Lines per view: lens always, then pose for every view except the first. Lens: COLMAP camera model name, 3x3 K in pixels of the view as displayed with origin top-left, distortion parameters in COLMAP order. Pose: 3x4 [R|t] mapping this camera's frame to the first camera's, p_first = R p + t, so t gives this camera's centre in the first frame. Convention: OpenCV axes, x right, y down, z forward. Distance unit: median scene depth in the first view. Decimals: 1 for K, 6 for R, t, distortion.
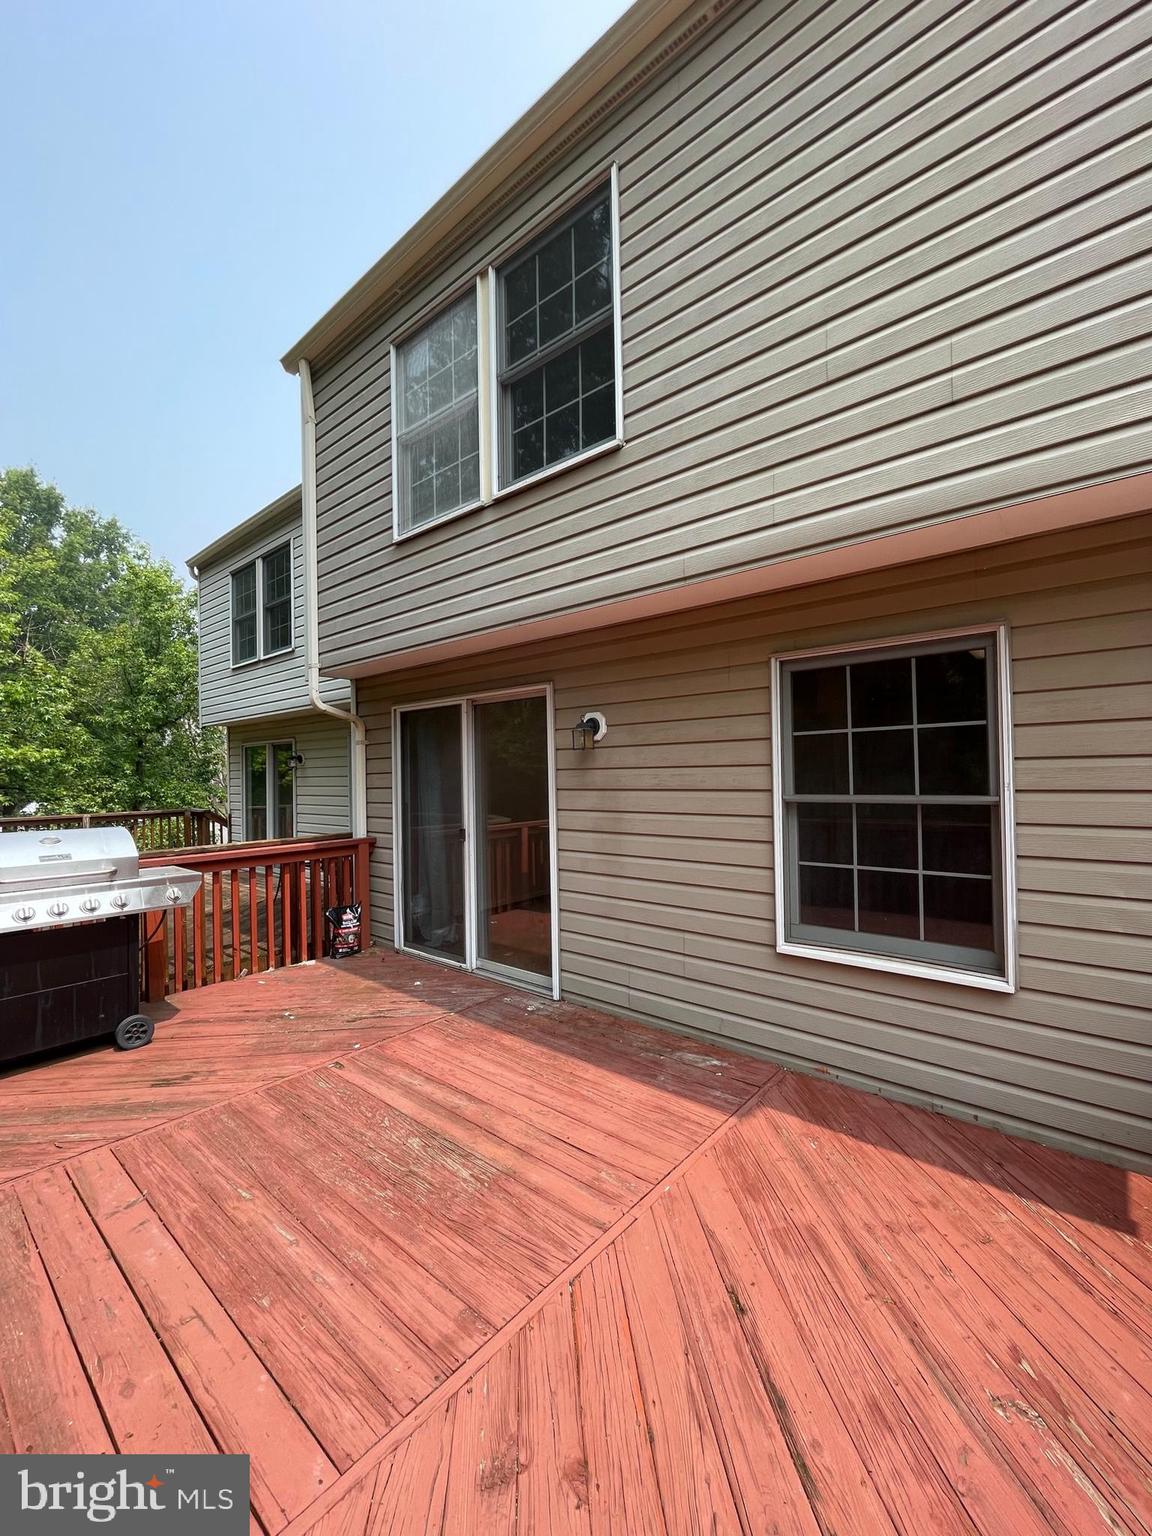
lens RADIAL K [[625.9, 0, 577.4], [0, 625.9, 767.3], [0, 0, 1]] dist [-0.004681, 0.000664]
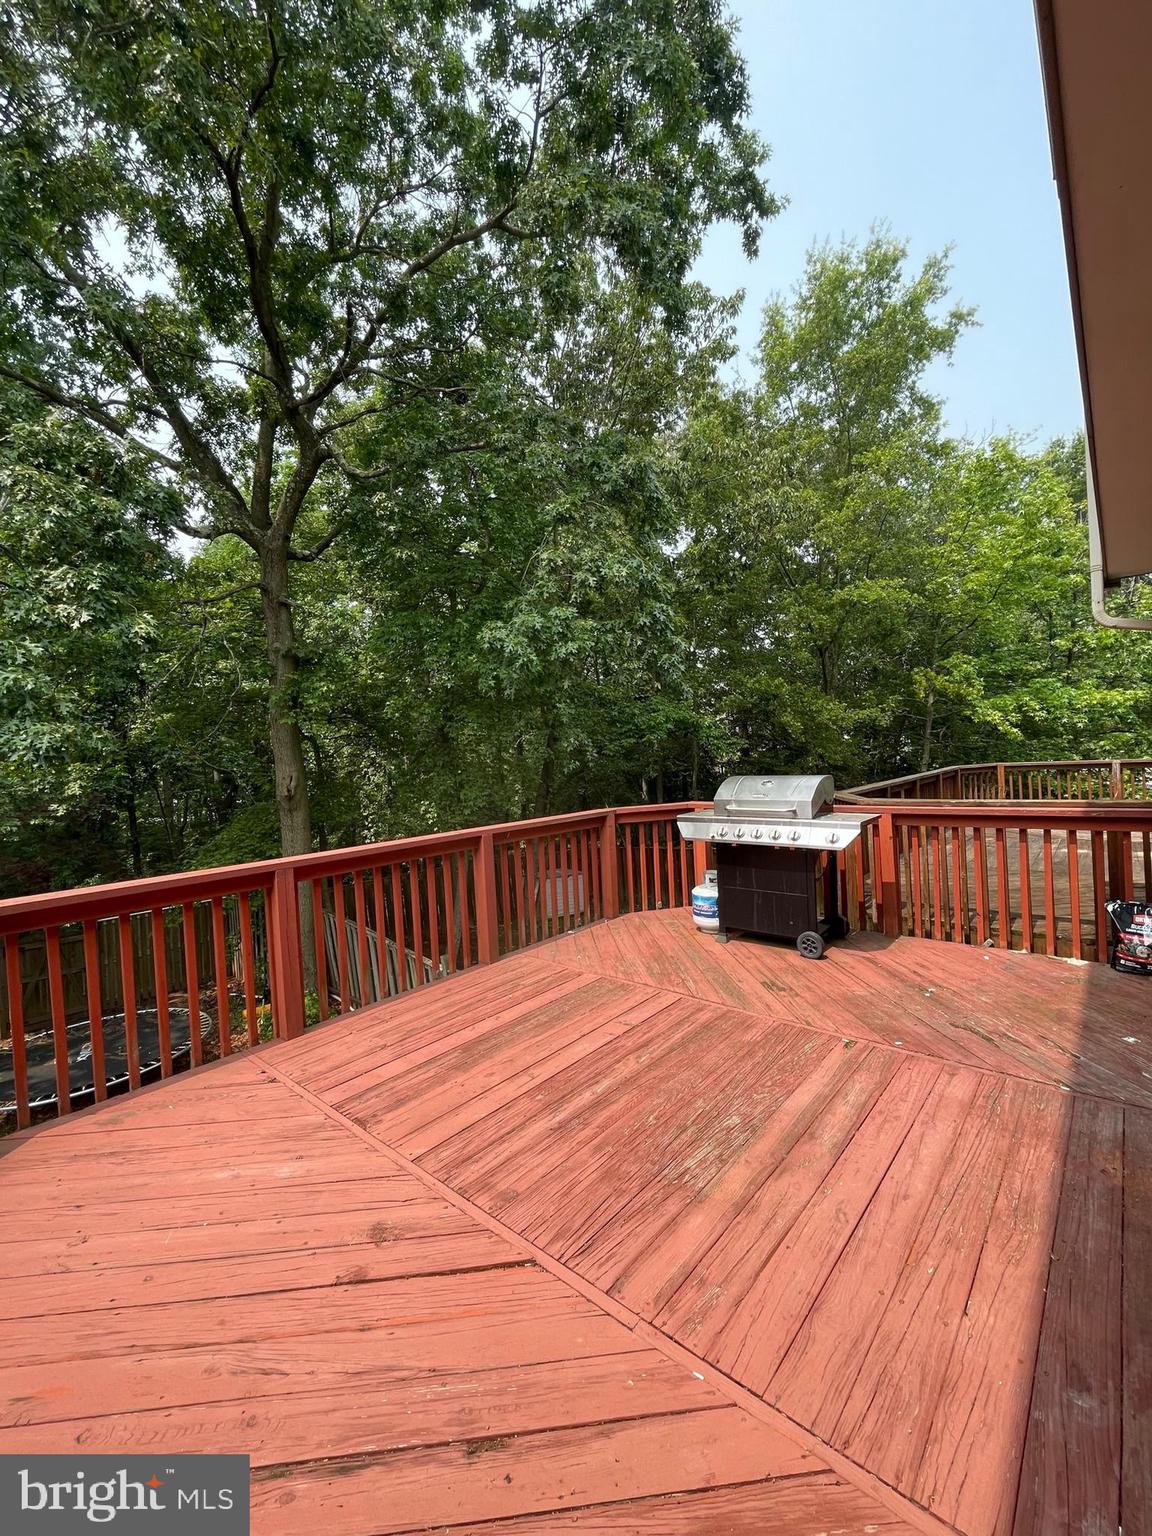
lens RADIAL K [[625.9, 0, 577.3], [0, 625.9, 765.0], [0, 0, 1]] dist [-0.004681, 0.000664]
pose [[-0.013650, 0.031254, -0.999418, 0.511268], [0.061315, 0.997657, 0.030361, 0.013242], [0.998025, -0.060865, -0.015534, 0.614733]]
